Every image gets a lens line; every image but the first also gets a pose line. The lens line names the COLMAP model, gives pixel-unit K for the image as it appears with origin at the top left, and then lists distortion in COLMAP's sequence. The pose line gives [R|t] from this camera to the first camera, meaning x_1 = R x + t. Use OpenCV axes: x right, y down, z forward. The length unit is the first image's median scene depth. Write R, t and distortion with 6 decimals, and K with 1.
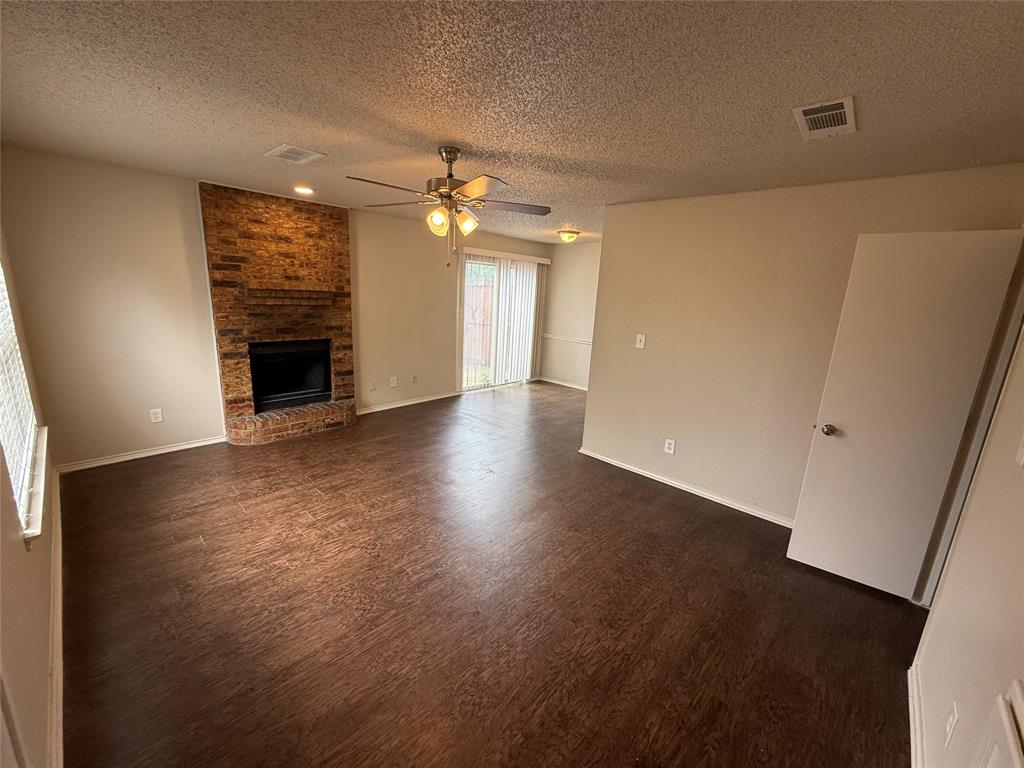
lens RADIAL K [[408.6, 0, 507.9], [0, 408.6, 382.4], [0, 0, 1]] dist [0.002072, 0.000334]
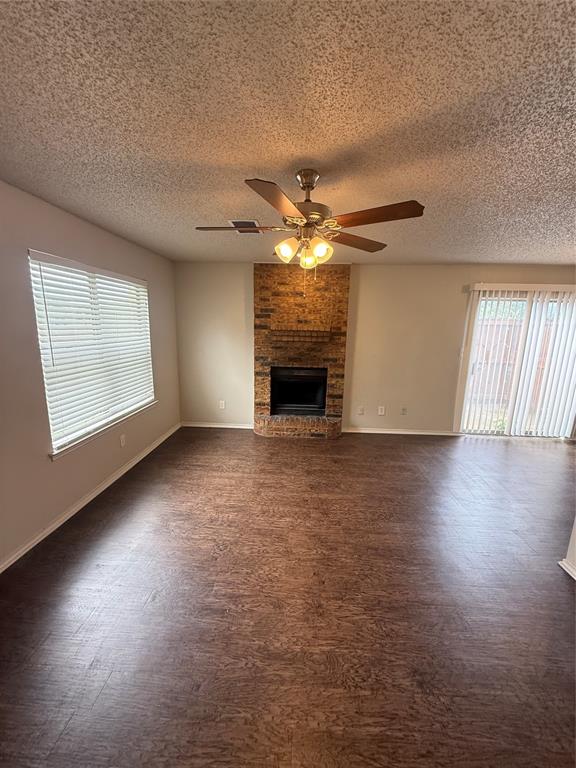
lens RADIAL K [[306.5, 0, 286.8], [0, 306.5, 383.1], [0, 0, 1]] dist [0.002072, 0.000334]
pose [[0.649361, 0.111501, -0.752262, 0.231478], [-0.158250, 0.987351, 0.009742, -0.055624], [0.743833, 0.112719, 0.658792, 0.313559]]
